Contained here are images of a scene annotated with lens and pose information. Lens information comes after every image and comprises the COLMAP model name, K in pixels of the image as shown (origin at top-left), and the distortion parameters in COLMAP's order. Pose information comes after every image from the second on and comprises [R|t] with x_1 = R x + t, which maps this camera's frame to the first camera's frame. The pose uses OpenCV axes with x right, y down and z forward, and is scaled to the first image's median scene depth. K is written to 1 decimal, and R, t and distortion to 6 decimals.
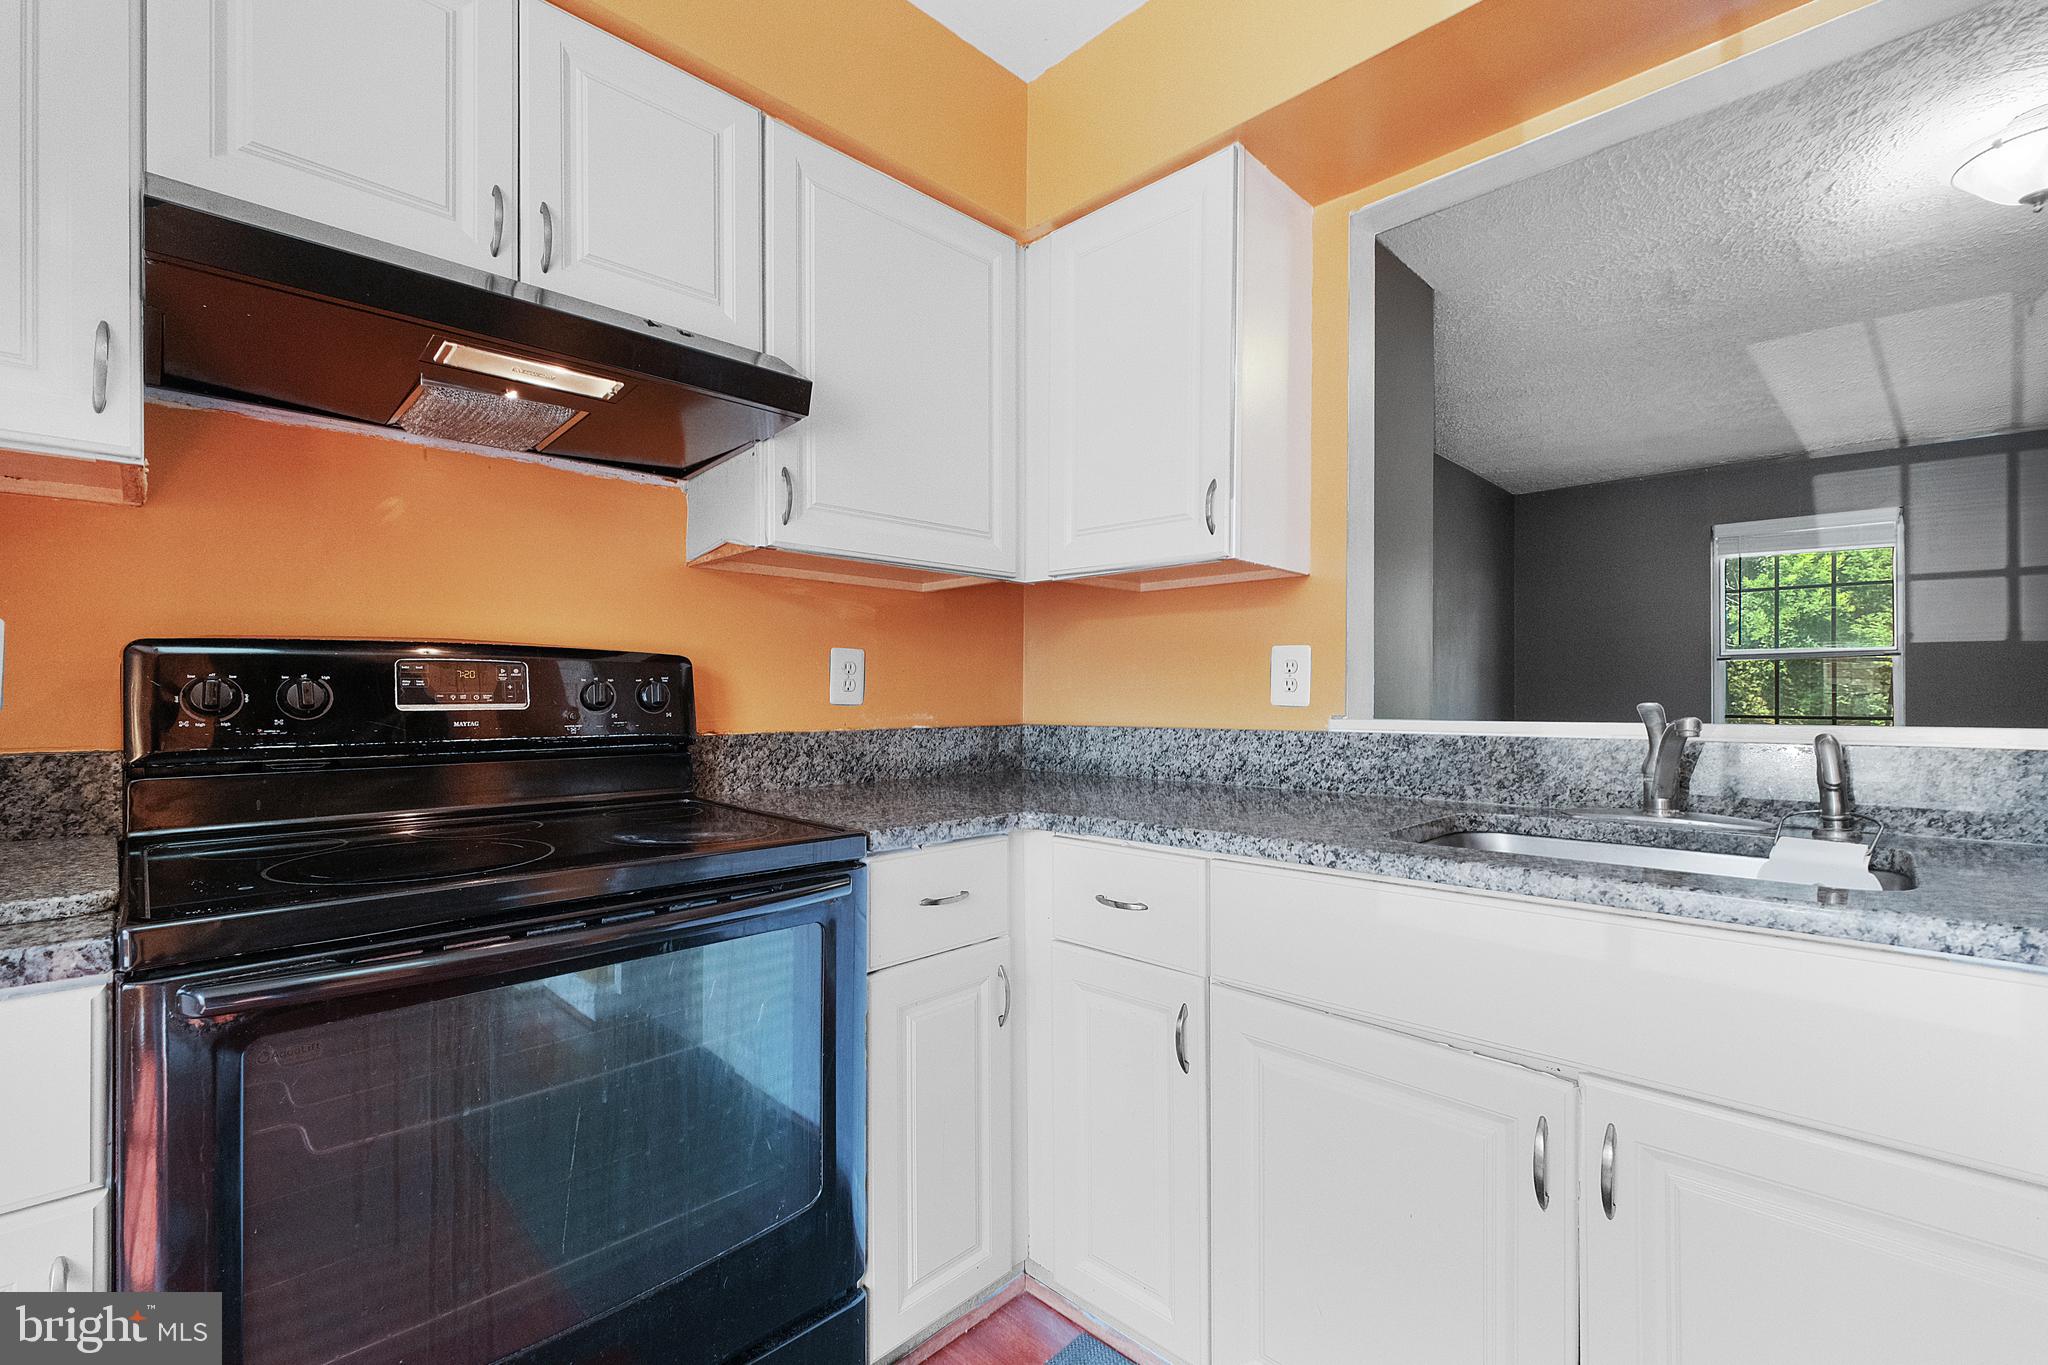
lens RADIAL K [[884.0, 0, 1029.8], [0, 884.0, 700.2], [0, 0, 1]] dist [-0.001299, -0.001115]
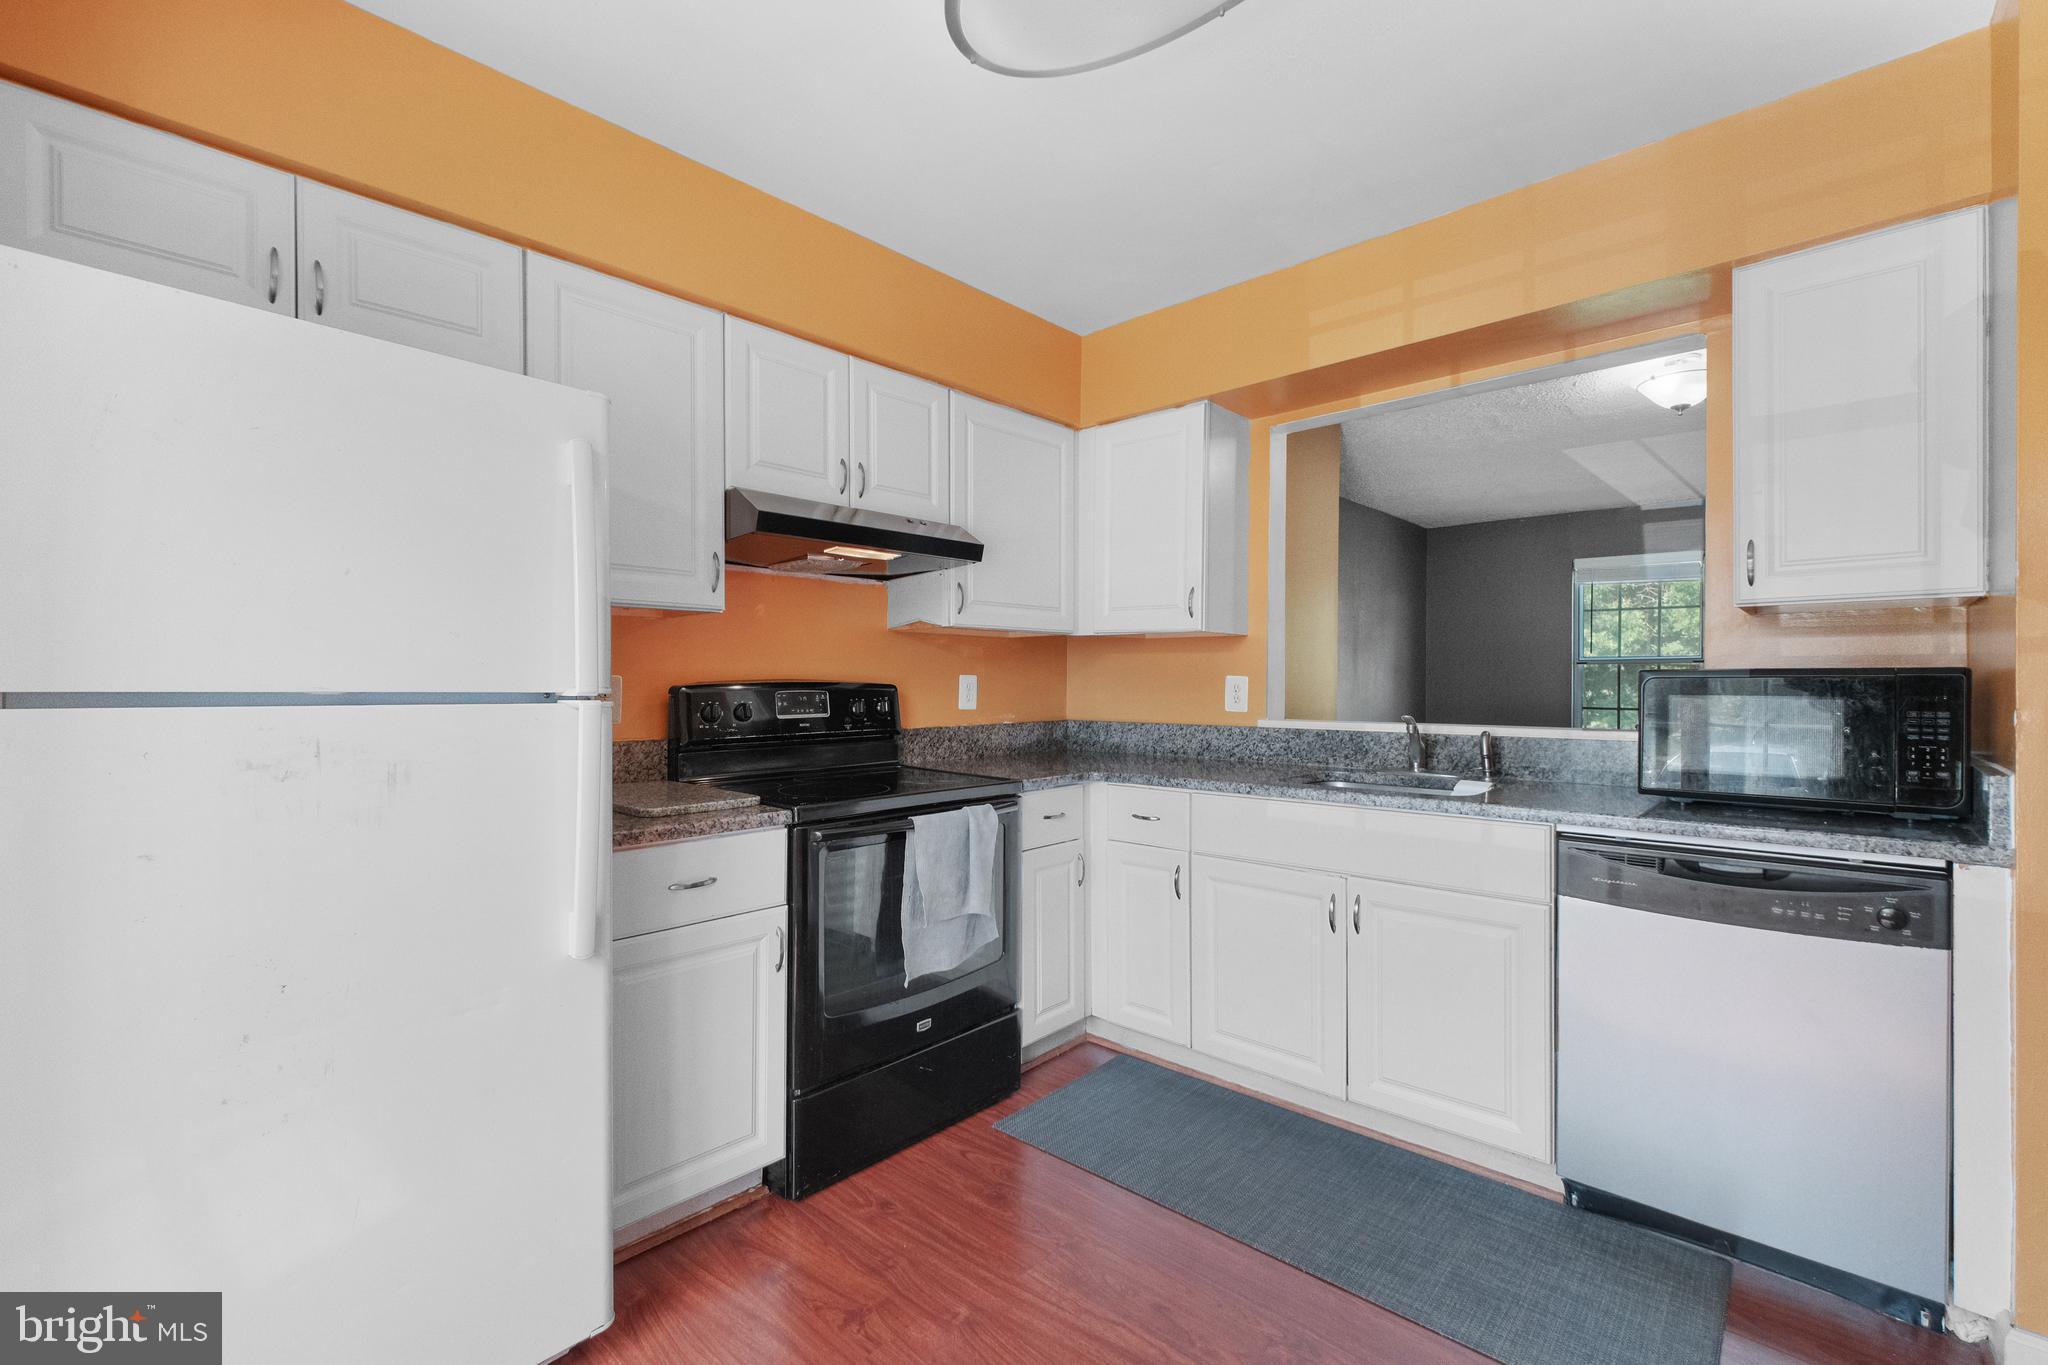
lens RADIAL K [[884.0, 0, 1043.2], [0, 884.0, 683.8], [0, 0, 1]] dist [-0.001299, -0.001115]
pose [[0.998768, 0.002497, 0.049557, -0.181020], [-0.002613, 0.999994, 0.002270, -0.055890], [-0.049551, -0.002397, 0.998769, -0.766817]]
